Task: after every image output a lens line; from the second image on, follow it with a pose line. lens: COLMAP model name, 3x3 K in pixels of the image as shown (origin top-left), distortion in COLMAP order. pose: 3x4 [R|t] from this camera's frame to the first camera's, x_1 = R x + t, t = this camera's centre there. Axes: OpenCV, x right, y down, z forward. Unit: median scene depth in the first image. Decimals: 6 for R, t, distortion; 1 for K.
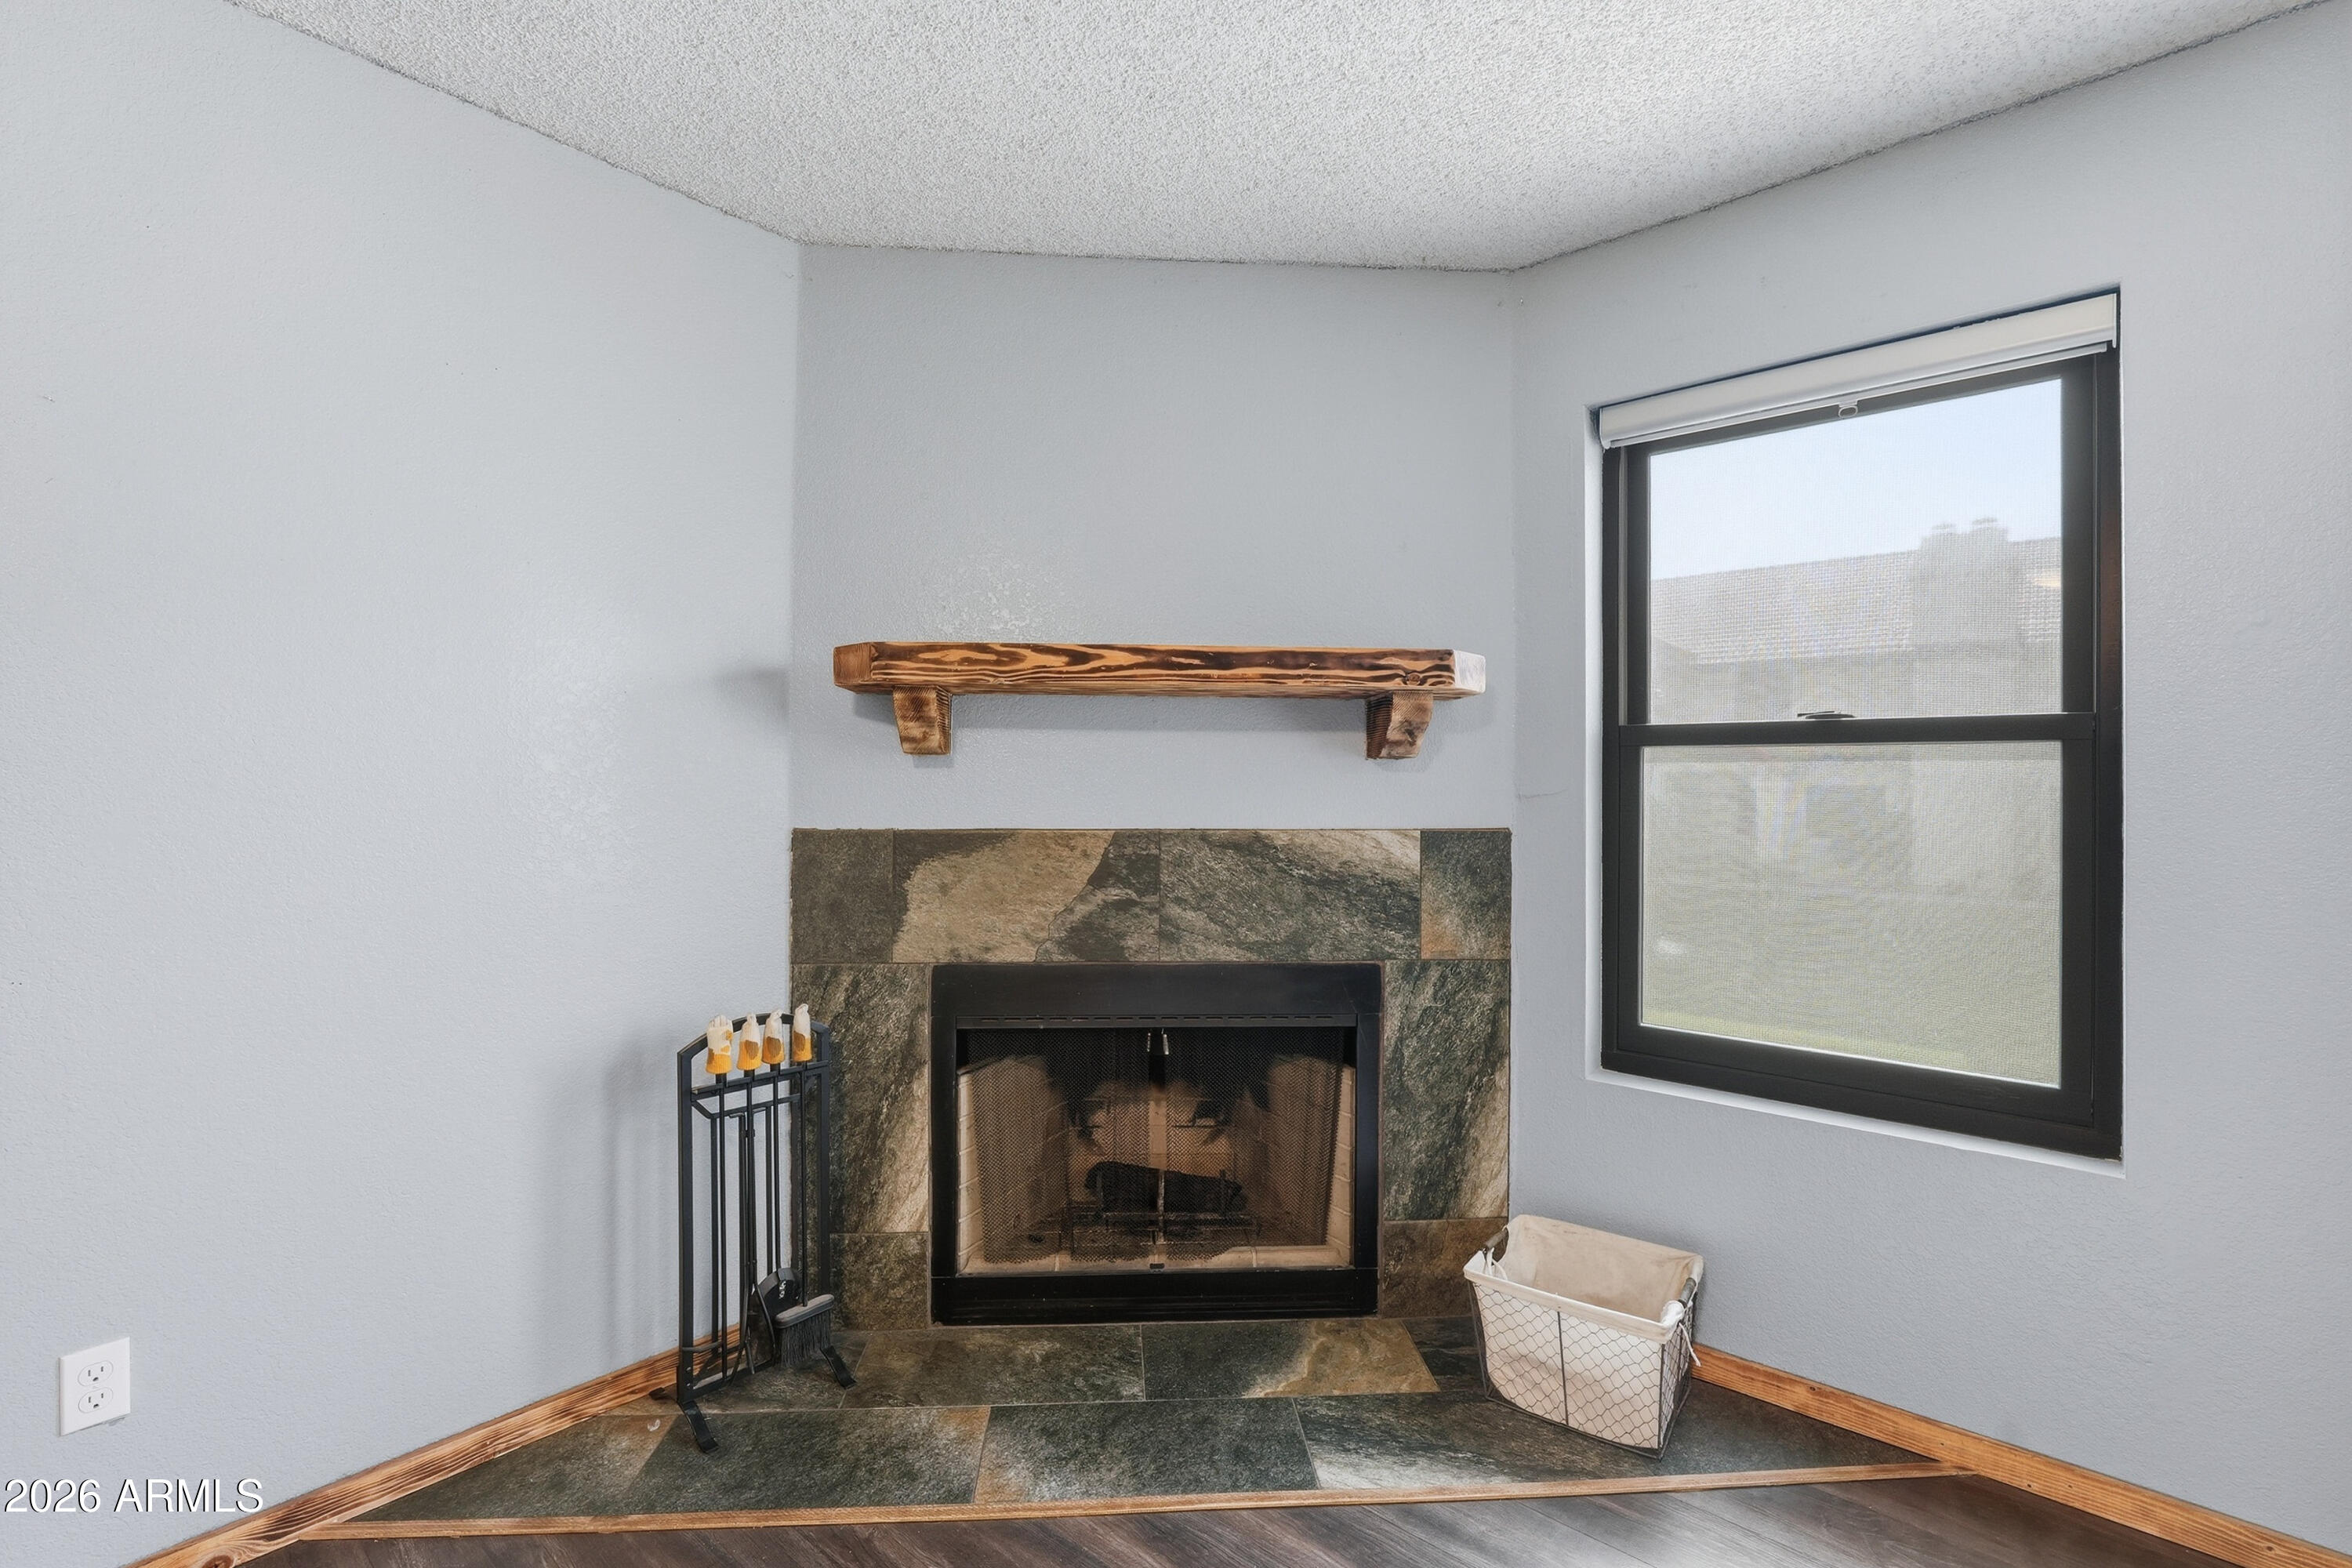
lens RADIAL K [[1050.8, 0, 1169.6], [0, 1050.8, 786.2], [0, 0, 1]] dist [-0.014685, 0.007608]
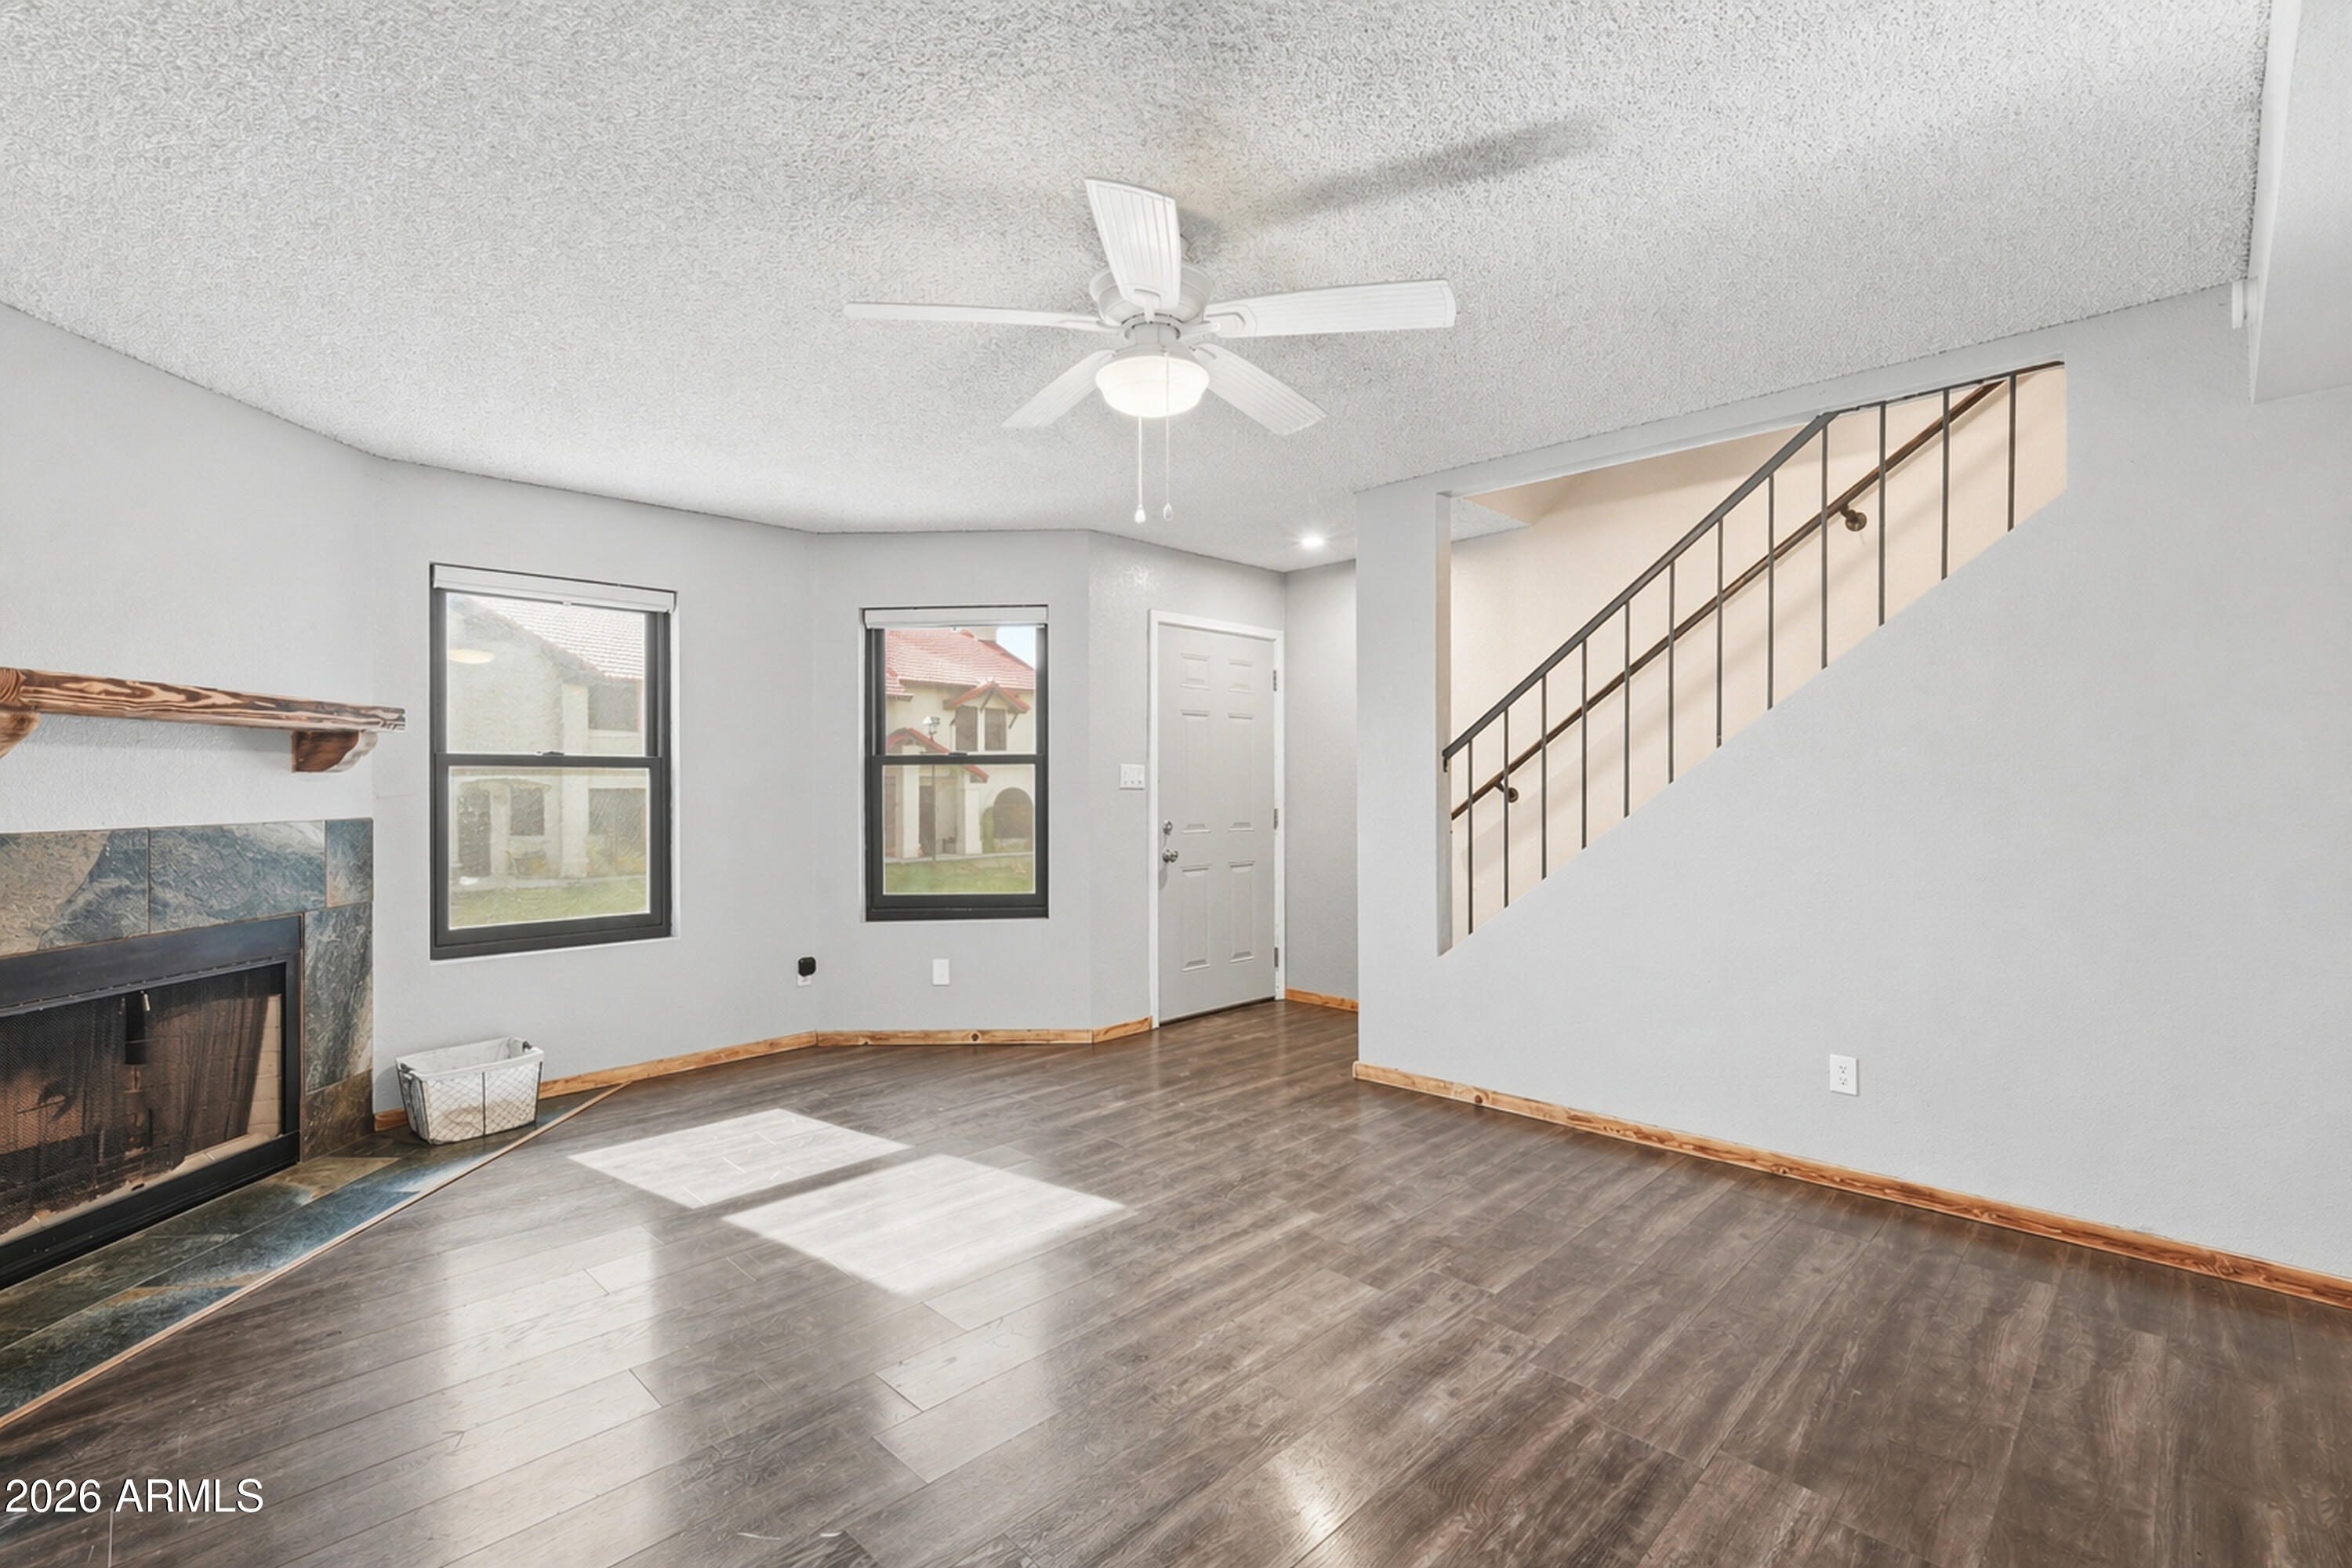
lens RADIAL K [[1050.8, 0, 1171.5], [0, 1050.8, 764.2], [0, 0, 1]] dist [-0.014685, 0.007608]
pose [[0.067636, 0.015053, 0.997596, -1.192448], [0.011417, 0.999809, -0.015861, -0.000715], [-0.997645, 0.012462, 0.067451, -0.297390]]
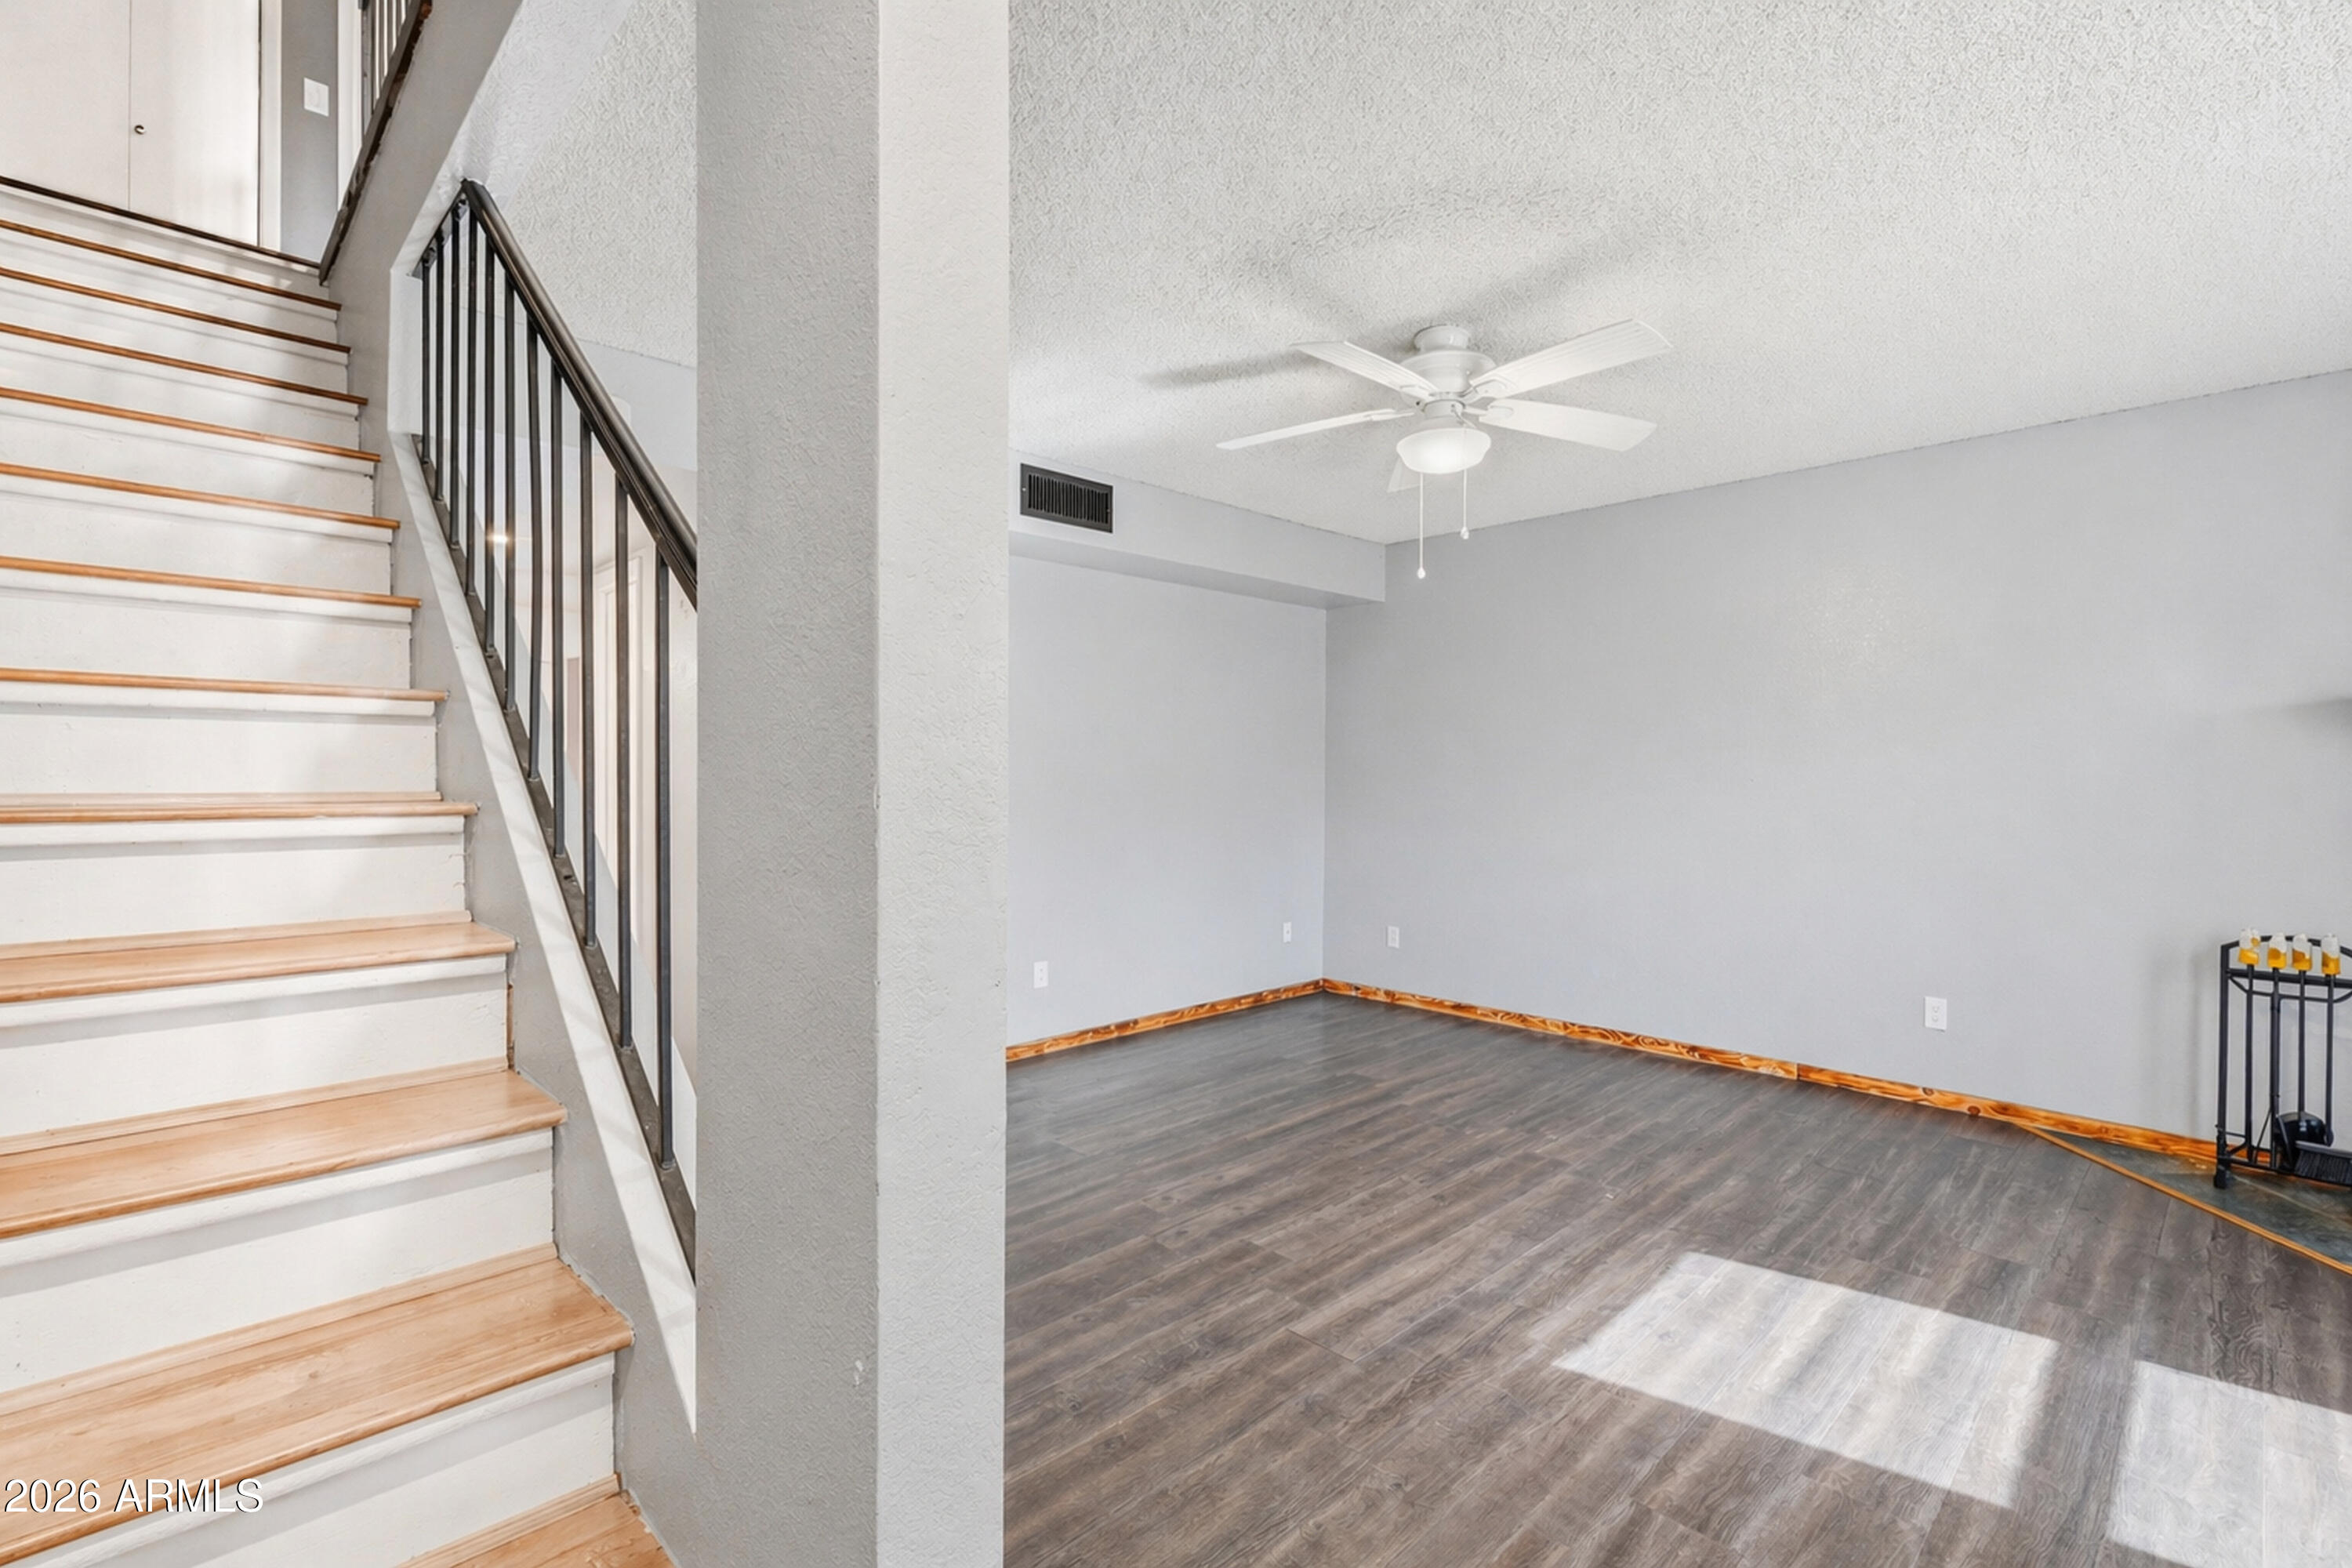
lens RADIAL K [[1050.8, 0, 1228.1], [0, 1050.8, 781.9], [0, 0, 1]] dist [-0.014685, 0.007608]
pose [[-0.053489, 0.004494, -0.998558, 1.062377], [-0.012572, 0.999908, 0.005173, 0.008825], [0.998489, 0.012831, -0.053428, -0.395853]]
